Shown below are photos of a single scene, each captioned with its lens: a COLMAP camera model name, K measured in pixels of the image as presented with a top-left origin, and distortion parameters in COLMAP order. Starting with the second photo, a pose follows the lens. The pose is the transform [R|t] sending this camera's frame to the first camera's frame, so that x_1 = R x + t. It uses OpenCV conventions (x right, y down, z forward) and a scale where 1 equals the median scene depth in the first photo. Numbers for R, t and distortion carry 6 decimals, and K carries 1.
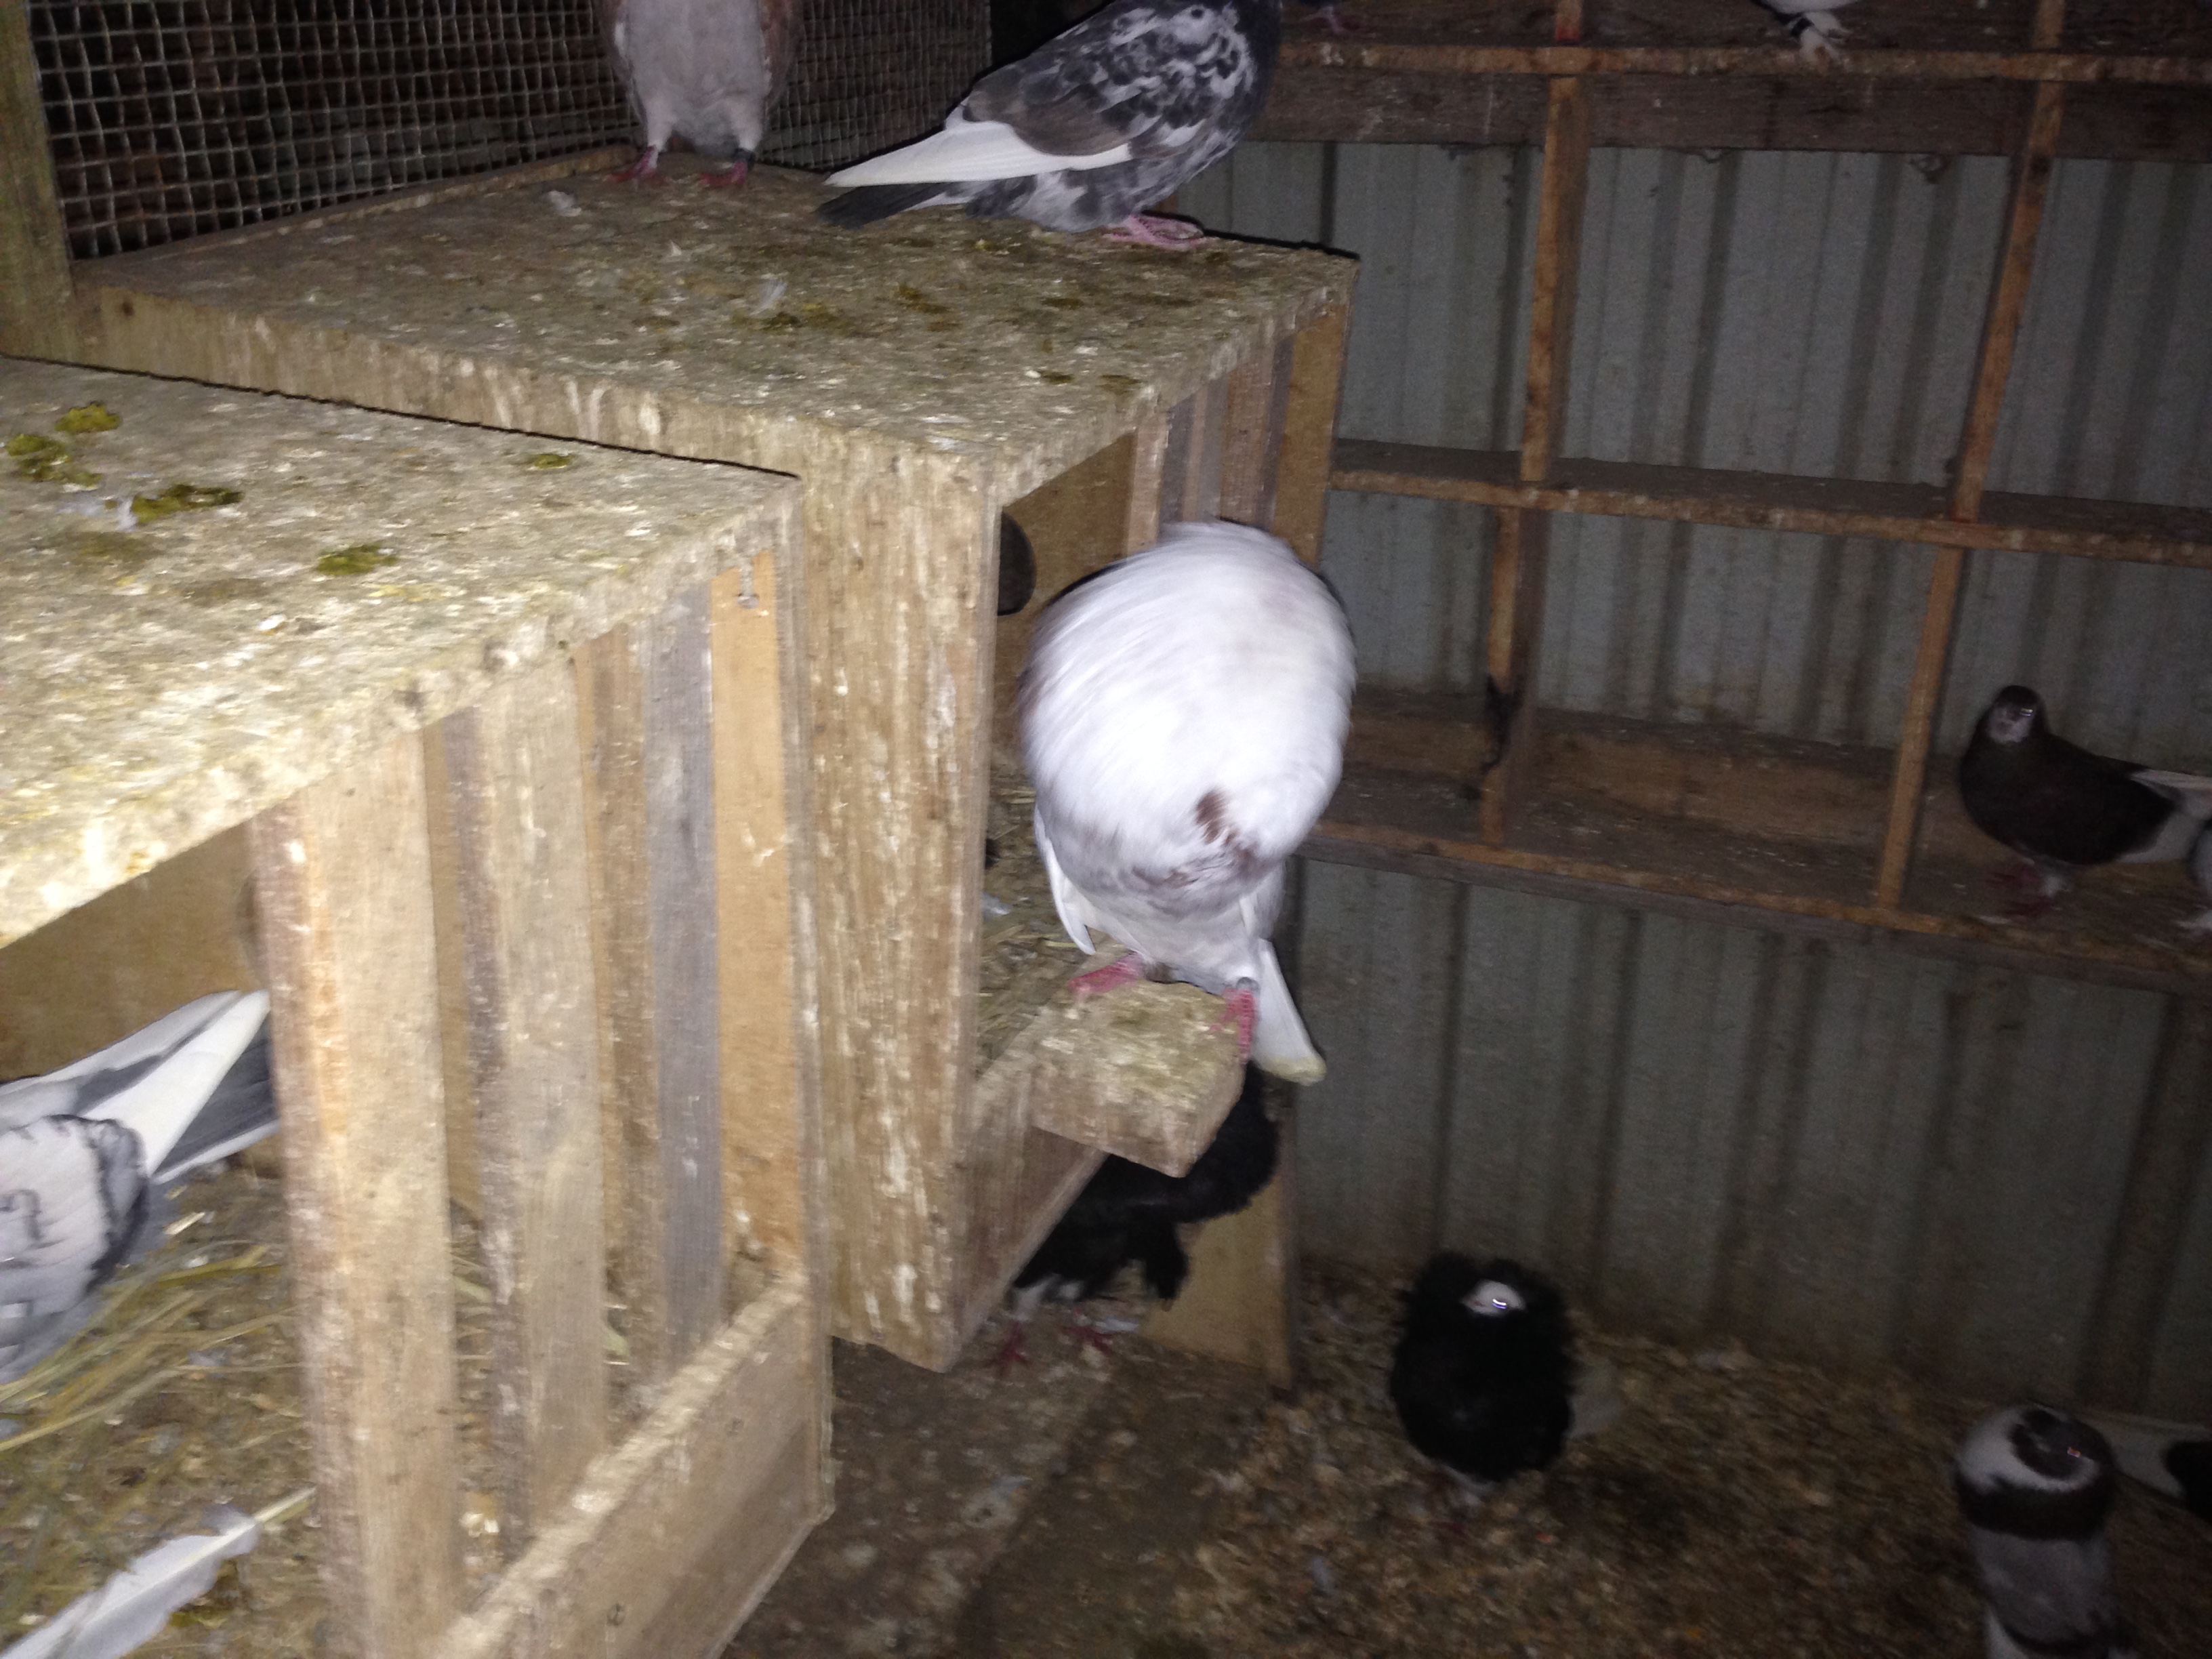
lens RADIAL K [[1964.0, 0, 1093.1], [0, 1964.0, 830.8], [0, 0, 1]] dist [0.054682, -0.122451]
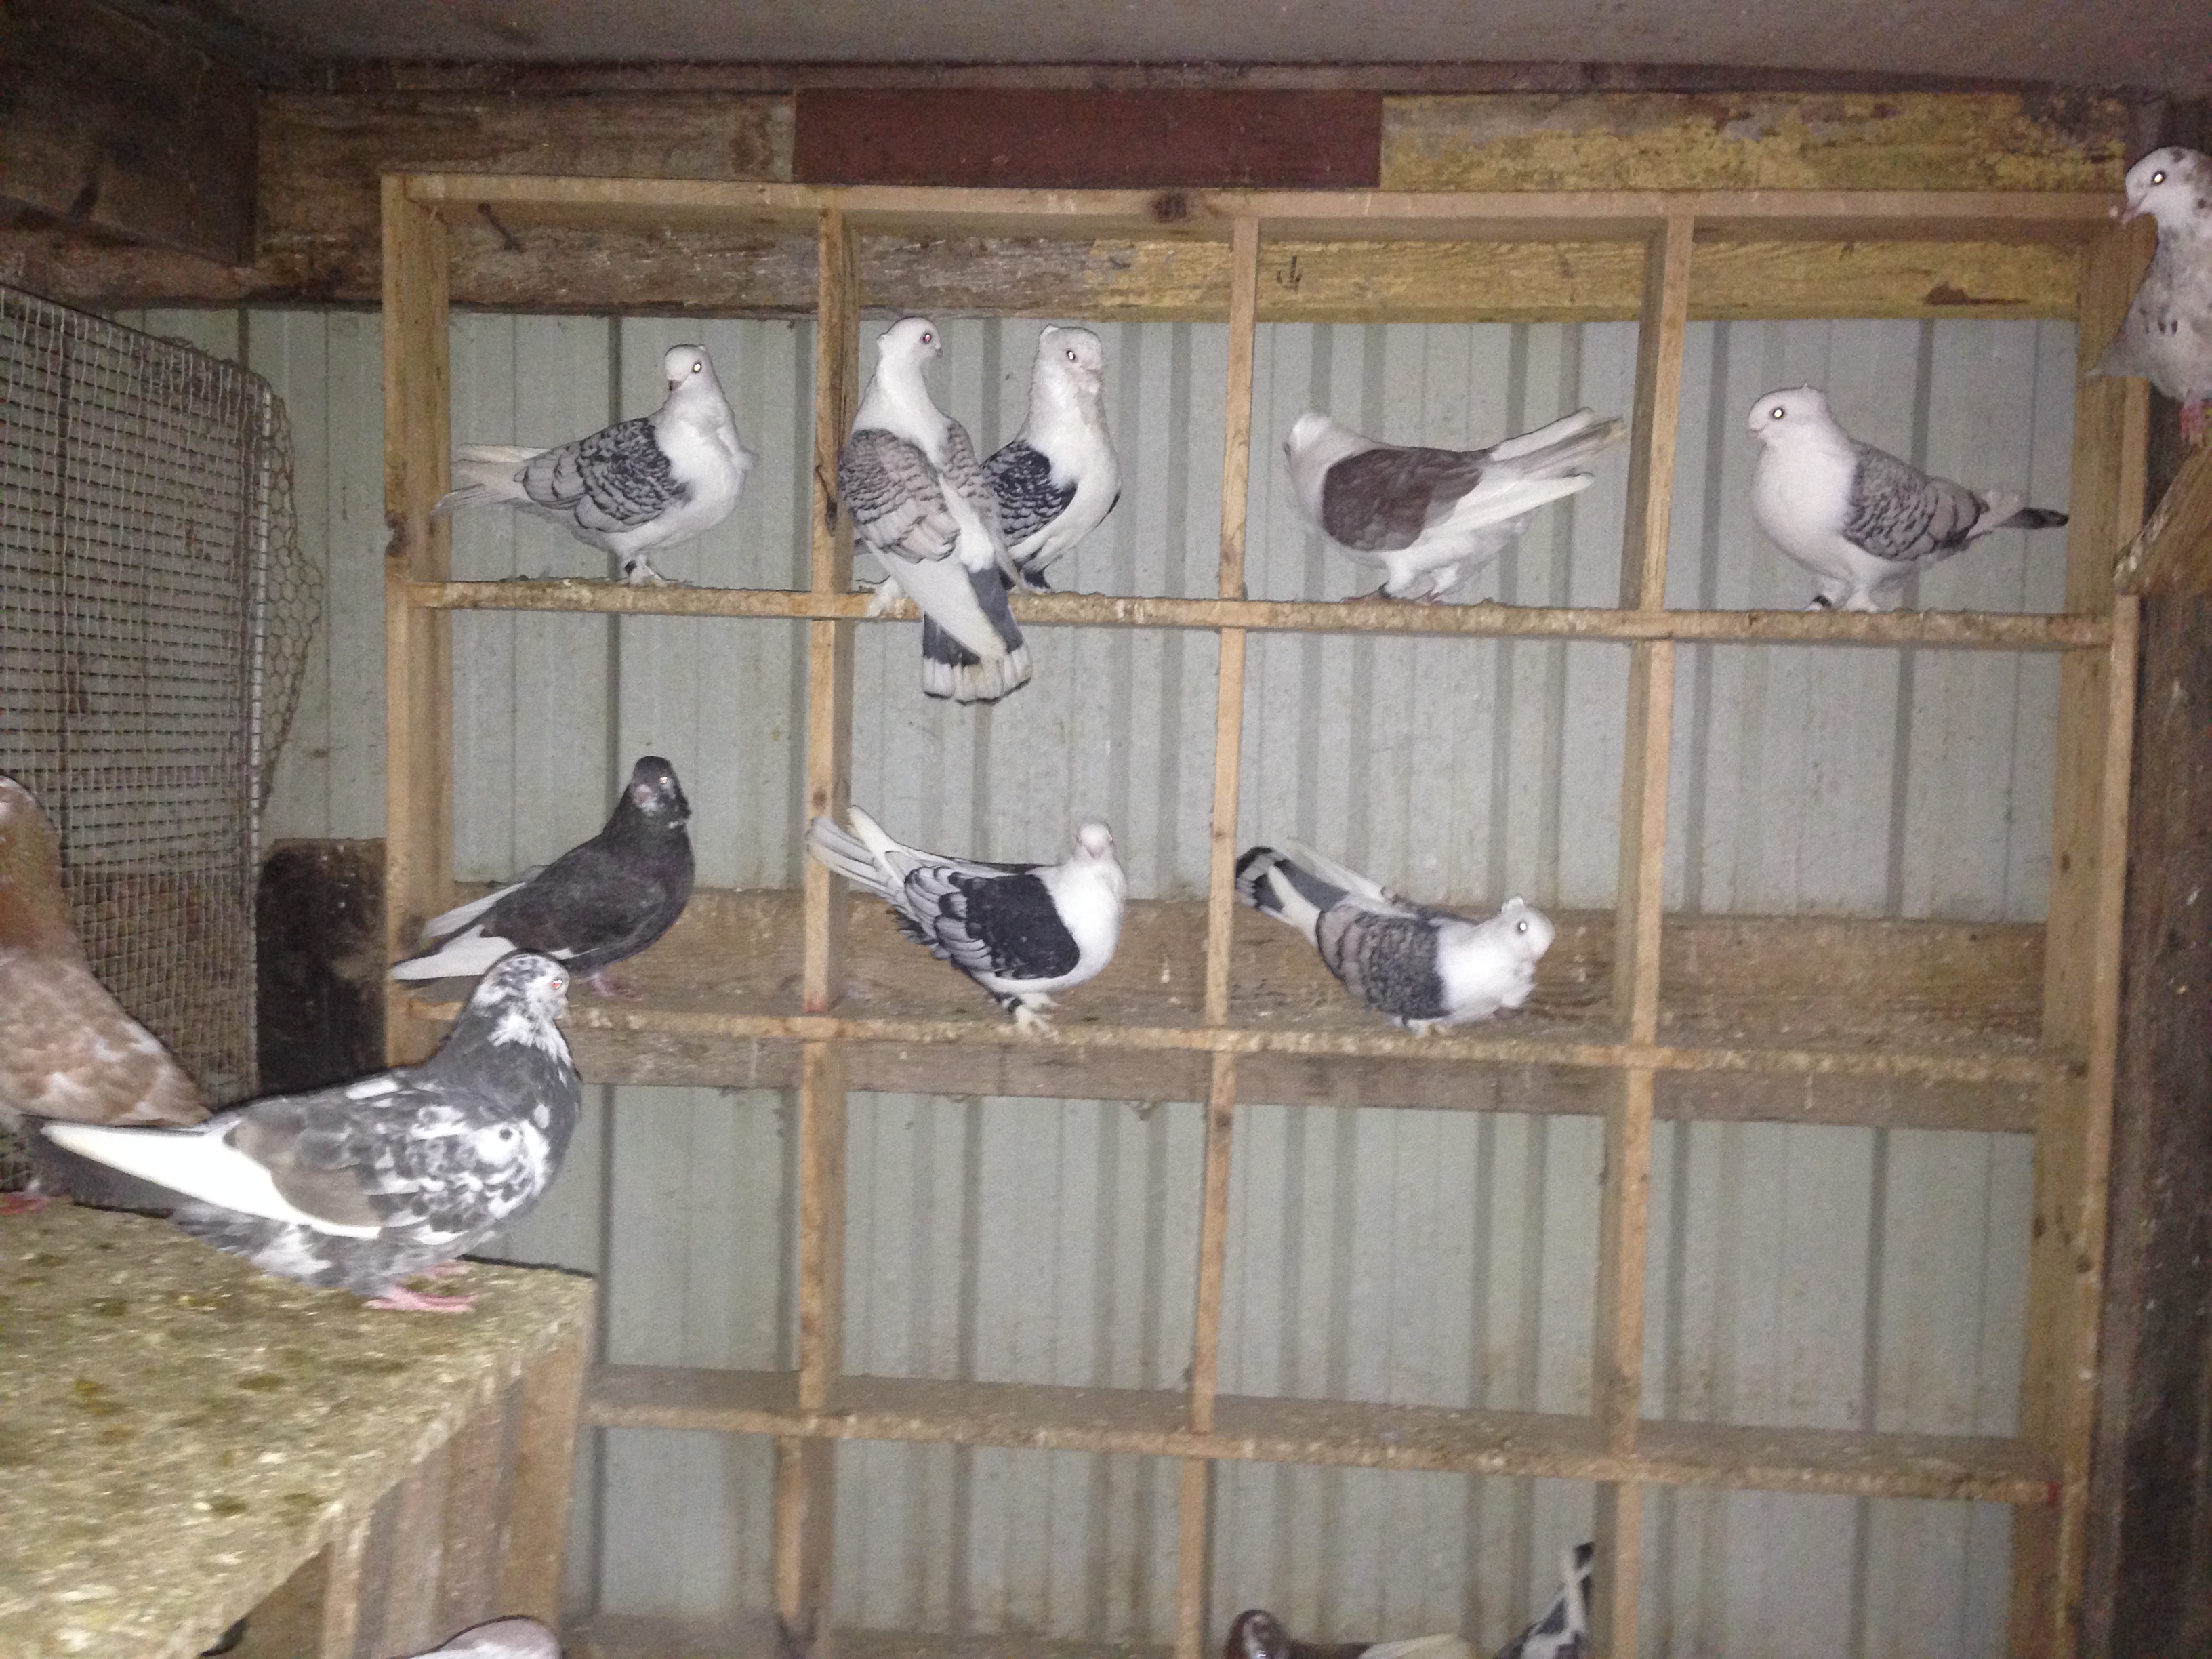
lens RADIAL K [[1964.0, 0, 1111.2], [0, 1964.0, 831.2], [0, 0, 1]] dist [0.054682, -0.122451]
pose [[0.948362, 0.016483, 0.316760, 0.046260], [0.099749, 0.932484, -0.347166, -0.094923], [-0.301096, 0.360836, 0.882688, -0.055385]]
